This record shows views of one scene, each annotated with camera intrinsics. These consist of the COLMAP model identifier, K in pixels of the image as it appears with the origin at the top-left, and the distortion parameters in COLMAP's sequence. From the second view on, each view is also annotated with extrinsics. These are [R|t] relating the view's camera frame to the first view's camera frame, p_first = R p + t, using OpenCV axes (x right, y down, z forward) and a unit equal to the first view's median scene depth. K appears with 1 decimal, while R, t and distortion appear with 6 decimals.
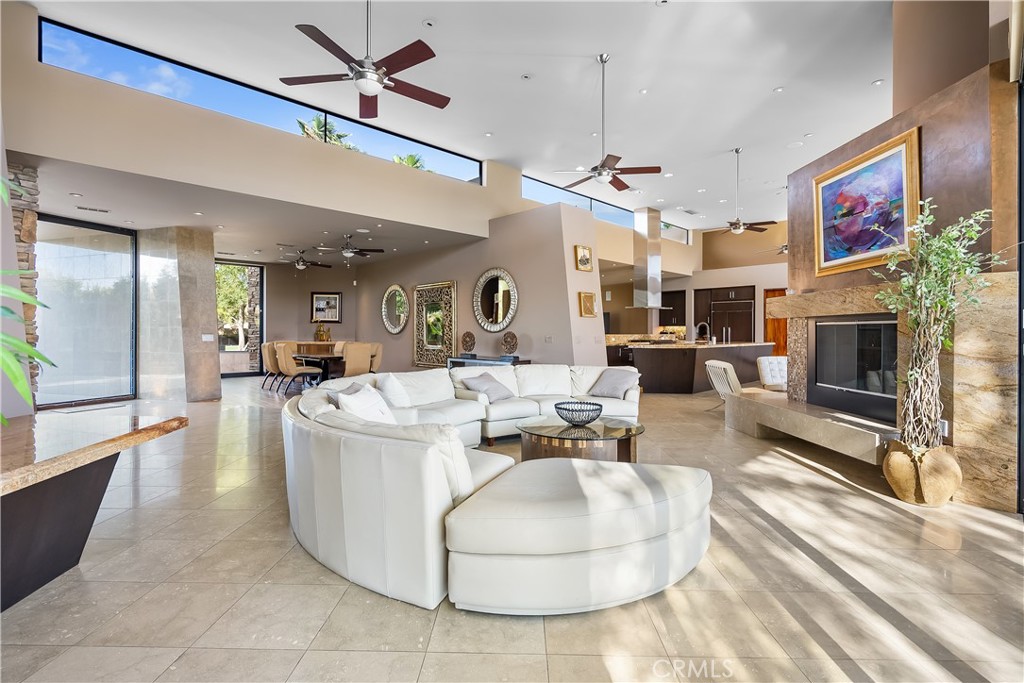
lens RADIAL K [[477.0, 0, 507.9], [0, 477.0, 327.2], [0, 0, 1]] dist [-0.001782, 0.000039]
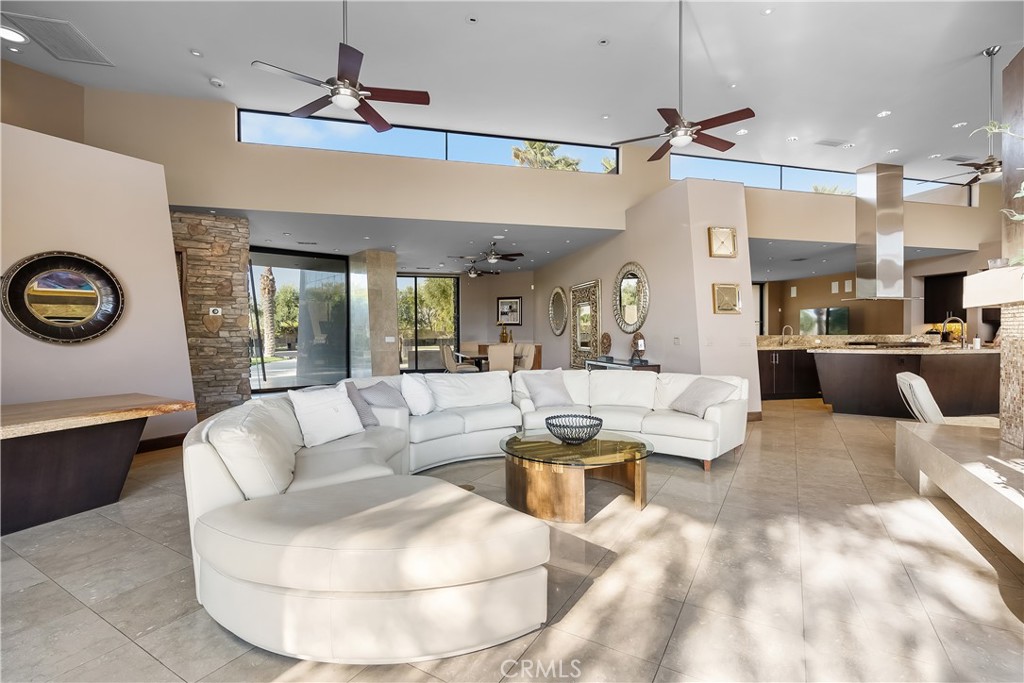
lens RADIAL K [[469.5, 0, 508.1], [0, 469.5, 335.5], [0, 0, 1]] dist [-0.002879, -0.000013]
pose [[0.868183, -0.003674, -0.496231, 0.268853], [0.010763, 0.999877, 0.011428, 0.002712], [0.496128, -0.015262, 0.868115, 0.135045]]
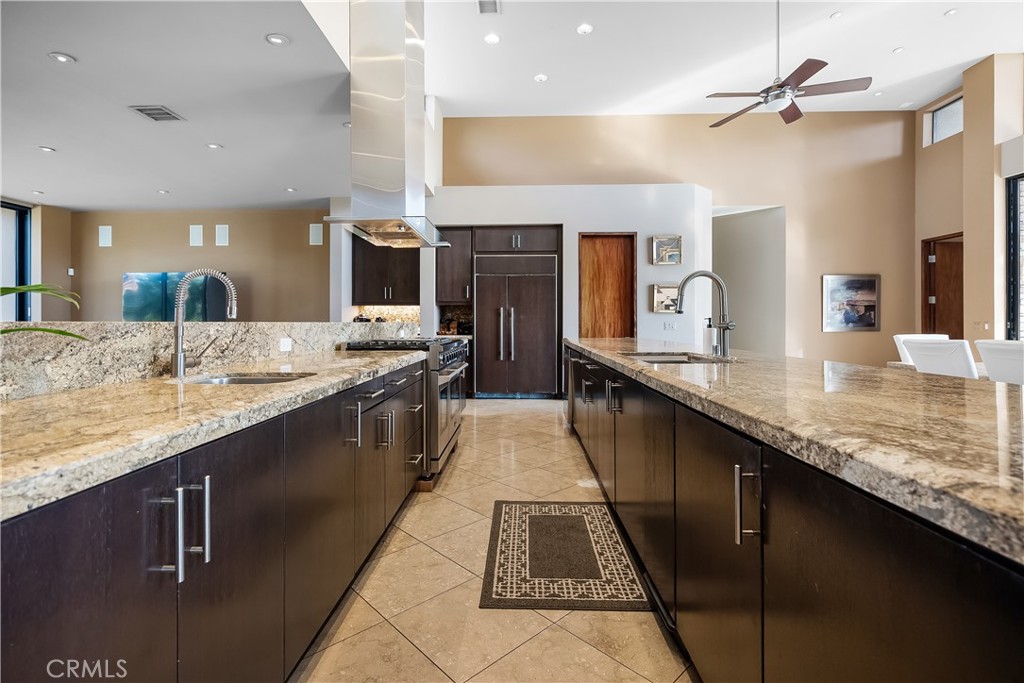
lens RADIAL K [[473.8, 0, 508.2], [0, 473.8, 322.4], [0, 0, 1]] dist [-0.000100, 0.000191]
pose [[0.712271, -0.004703, 0.701889, 0.235567], [-0.002694, 0.999952, 0.009434, 0.021834], [-0.701900, -0.008611, 0.712224, 1.282798]]
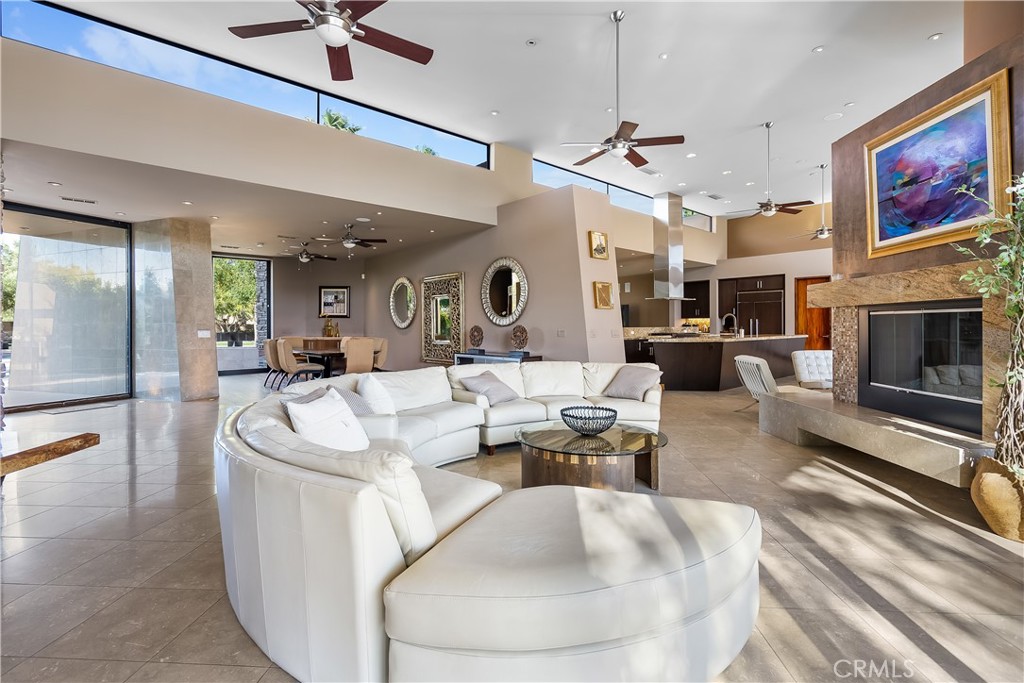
lens RADIAL K [[473.8, 0, 508.2], [0, 473.8, 322.4], [0, 0, 1]] dist [-0.000100, 0.000191]
pose [[0.999124, -0.007537, -0.041167, 0.023914], [0.007646, 0.999968, 0.002476, 0.001300], [0.041147, -0.002788, 0.999149, 0.089074]]
